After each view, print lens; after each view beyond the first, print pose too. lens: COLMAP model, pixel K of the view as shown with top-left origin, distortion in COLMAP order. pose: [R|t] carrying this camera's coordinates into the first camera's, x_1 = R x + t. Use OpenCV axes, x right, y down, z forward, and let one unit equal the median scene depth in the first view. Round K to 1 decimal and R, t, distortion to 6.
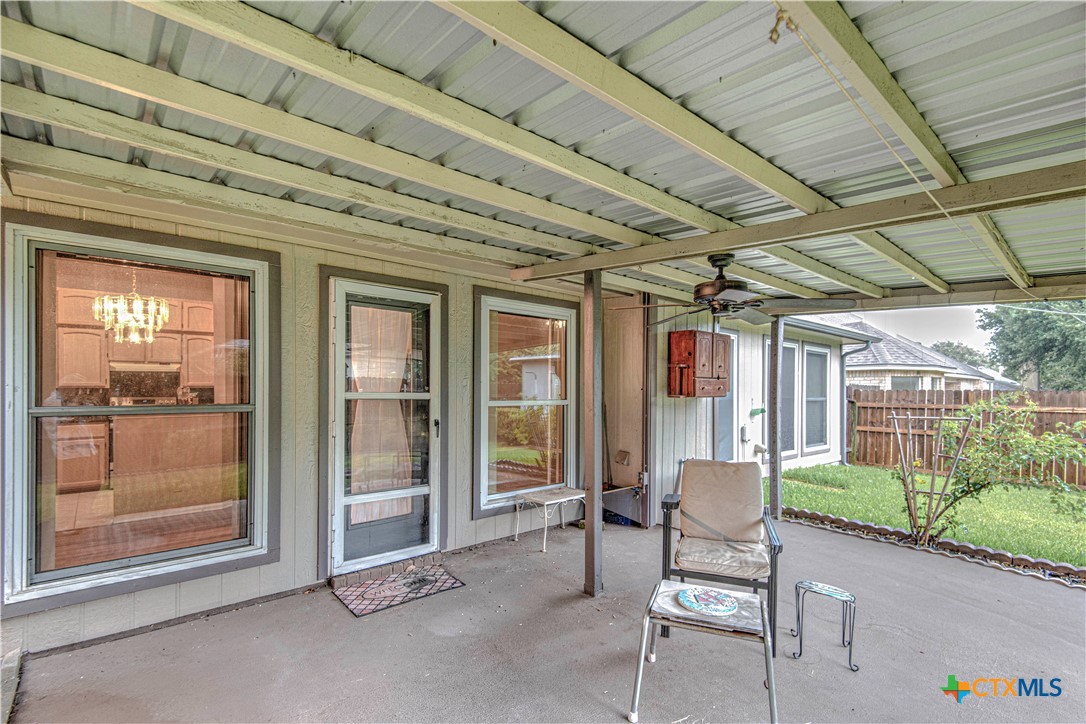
lens RADIAL K [[508.9, 0, 543.8], [0, 508.9, 376.6], [0, 0, 1]] dist [0.032076, -0.013172]
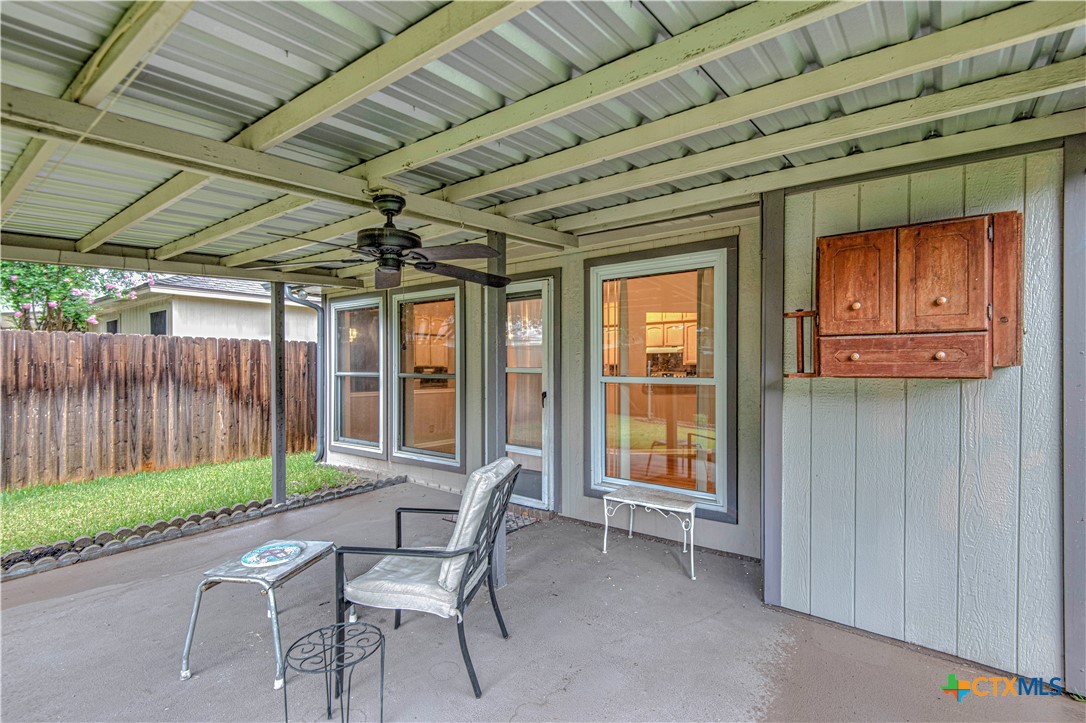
lens RADIAL K [[502.0, 0, 551.6], [0, 502.0, 368.5], [0, 0, 1]] dist [0.029092, -0.009757]
pose [[0.194873, 0.002488, -0.980825, 0.838095], [0.024489, 0.999673, 0.007401, 0.023662], [0.980523, -0.025462, 0.194748, 0.772097]]
